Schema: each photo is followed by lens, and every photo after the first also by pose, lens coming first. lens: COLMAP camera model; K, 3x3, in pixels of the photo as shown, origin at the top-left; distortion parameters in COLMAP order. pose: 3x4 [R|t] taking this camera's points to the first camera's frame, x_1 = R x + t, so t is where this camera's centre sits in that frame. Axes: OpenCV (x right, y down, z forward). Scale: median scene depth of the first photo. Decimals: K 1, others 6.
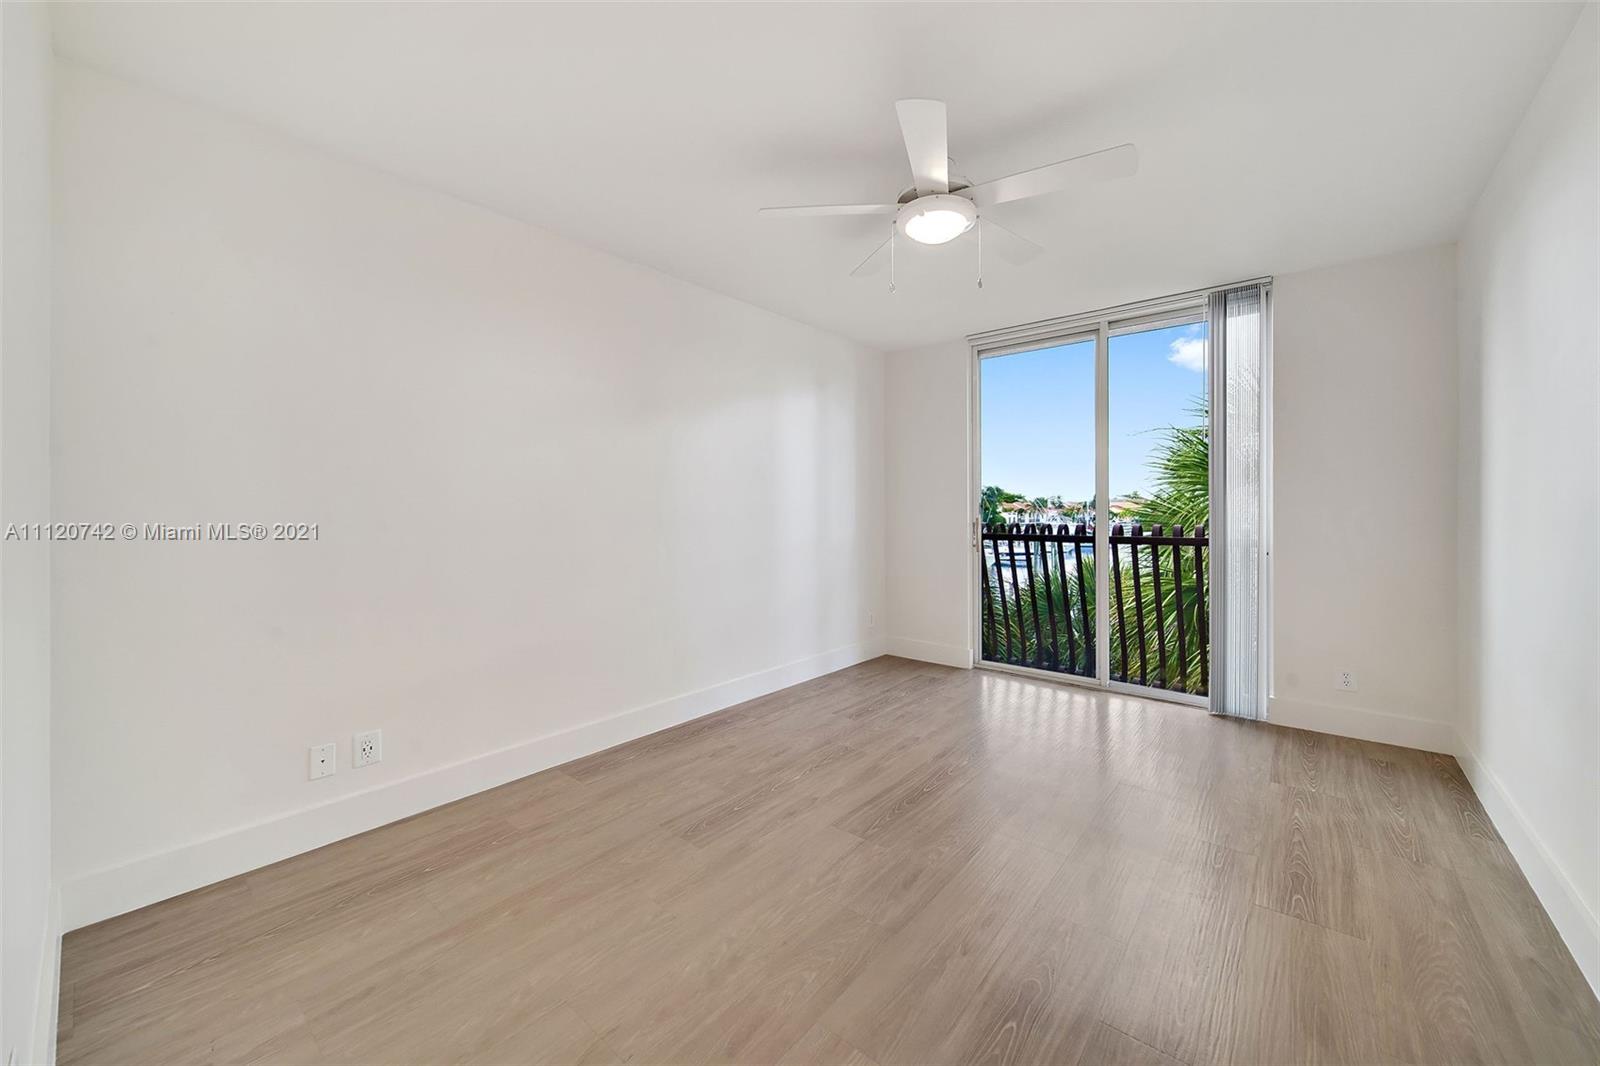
lens RADIAL K [[570.8, 0, 798.5], [0, 570.8, 540.9], [0, 0, 1]] dist [0.002219, -0.003741]
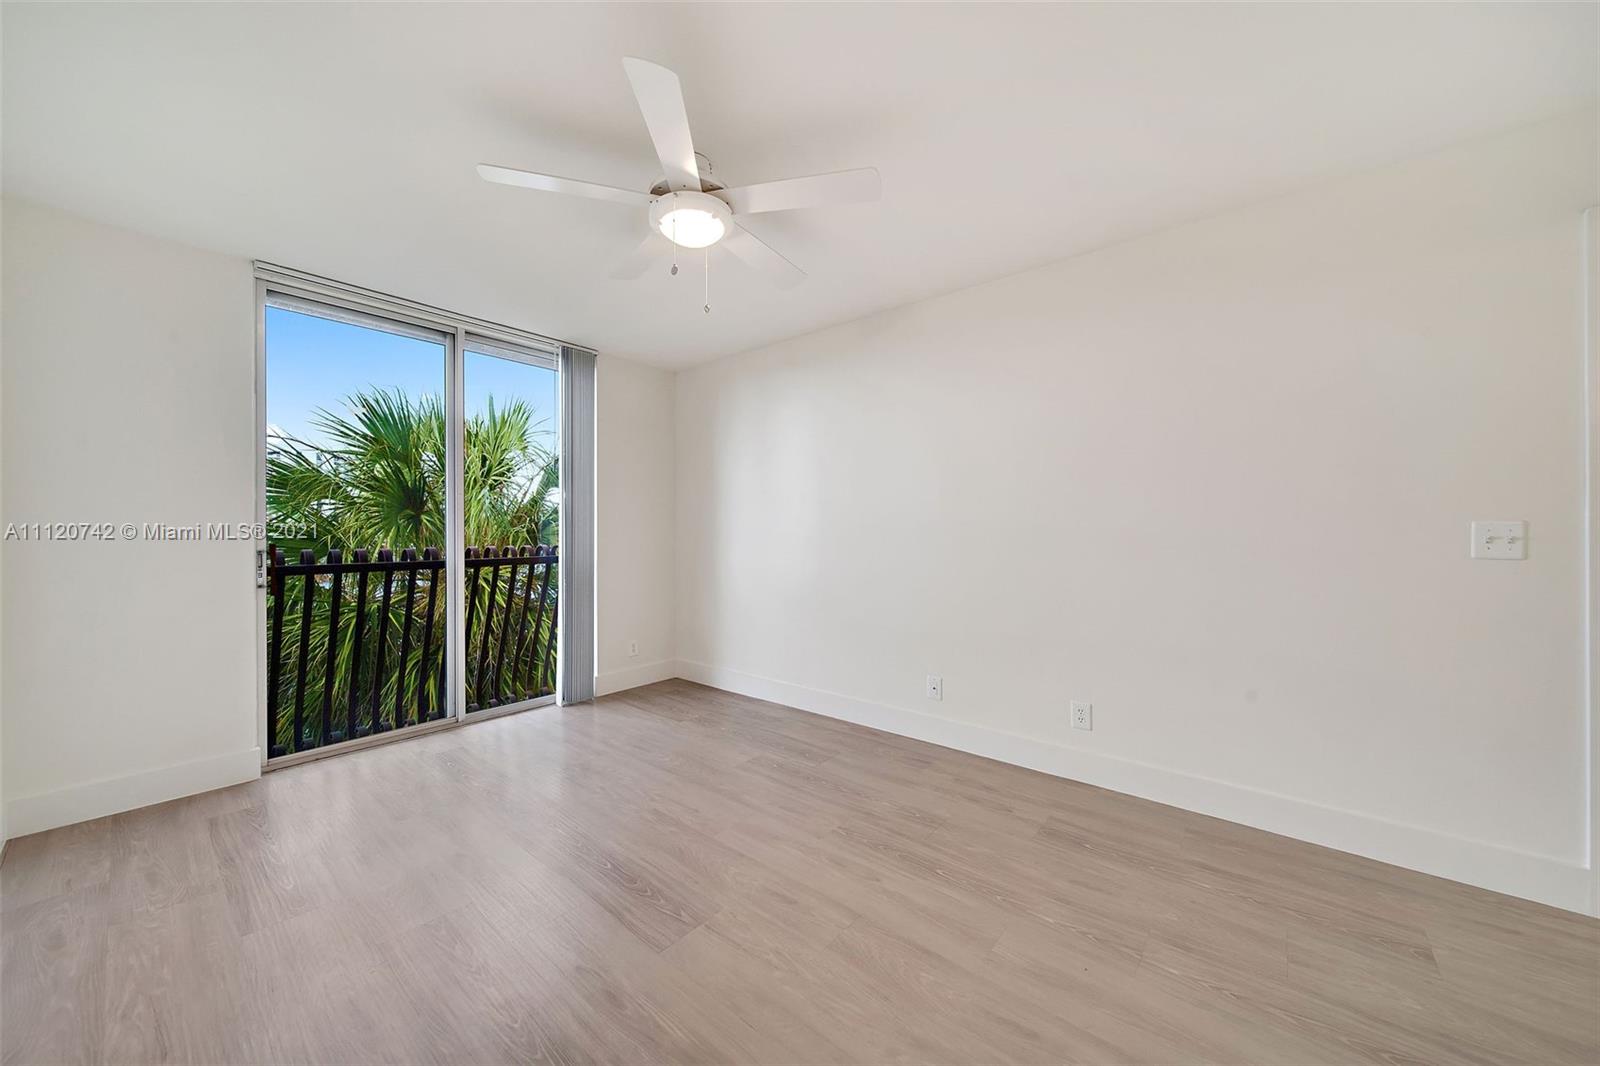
lens RADIAL K [[570.8, 0, 805.2], [0, 570.8, 532.5], [0, 0, 1]] dist [0.002219, -0.003741]
pose [[-0.014217, 0.002983, 0.999894, -0.438150], [0.056334, 0.998410, -0.002178, -0.021019], [-0.998311, 0.056297, -0.014362, 0.509437]]
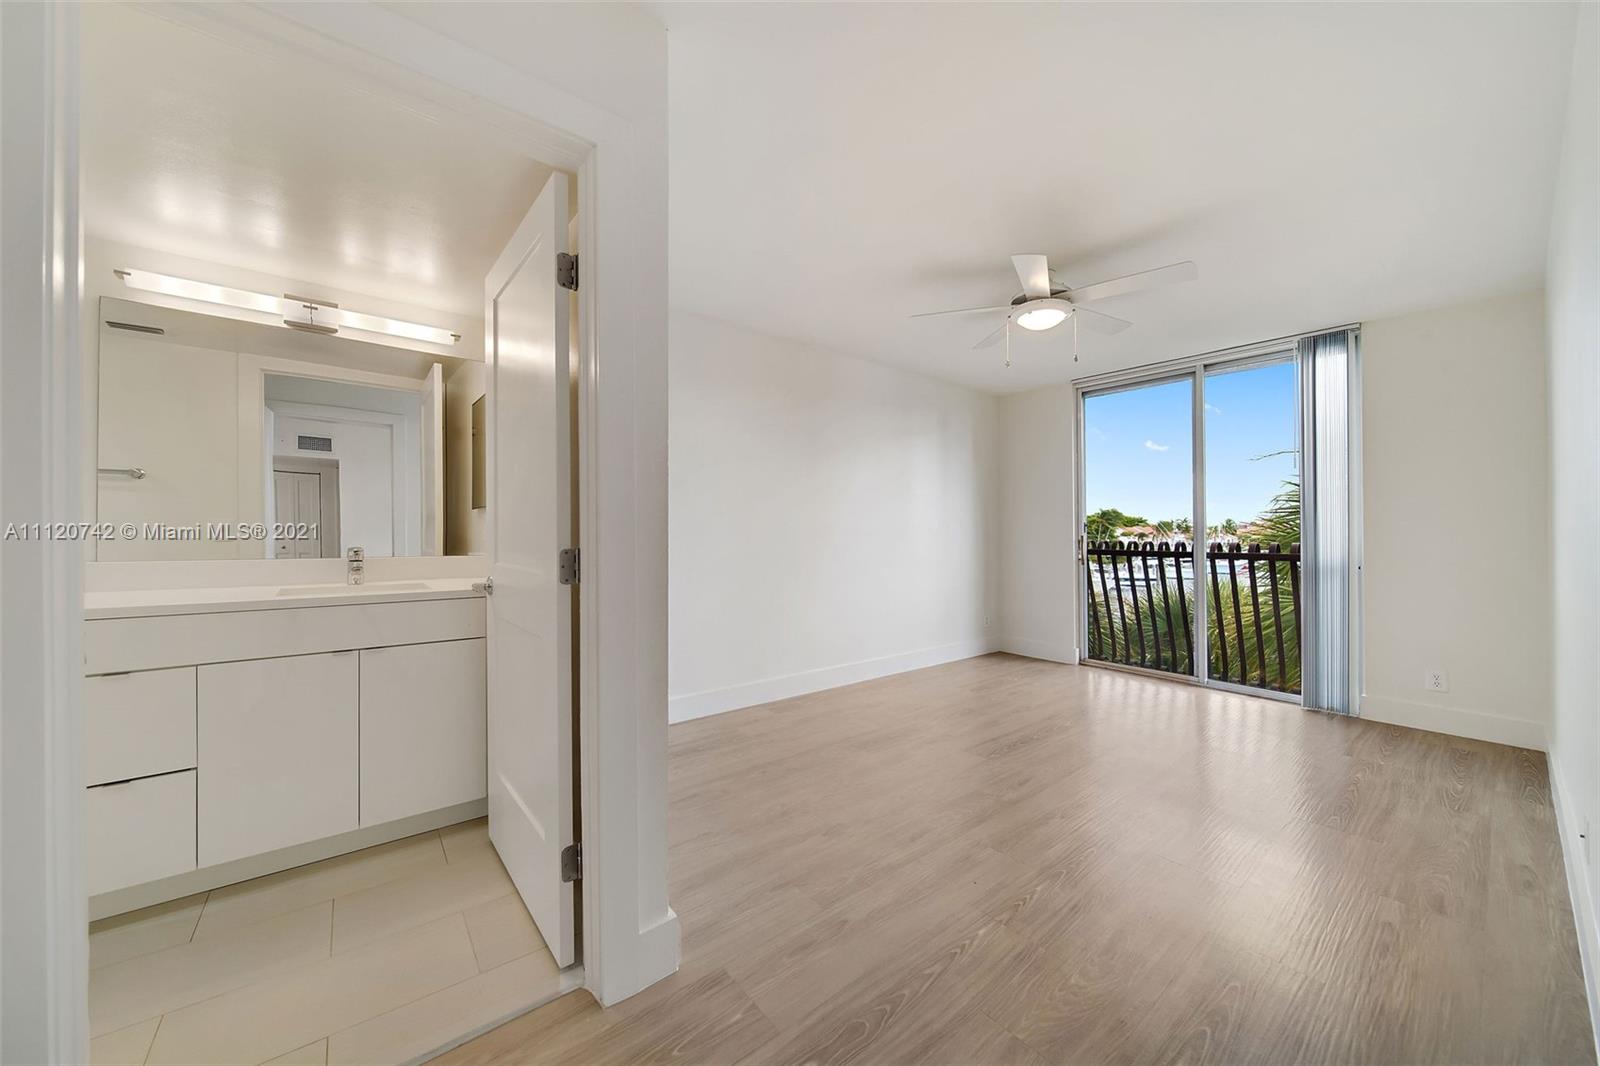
lens RADIAL K [[570.8, 0, 787.1], [0, 570.8, 530.6], [0, 0, 1]] dist [0.002219, -0.003741]
pose [[0.981352, 0.007496, -0.192072, -0.061860], [-0.018718, 0.998217, -0.056679, 0.031330], [0.191305, 0.059217, 0.979743, -0.295147]]
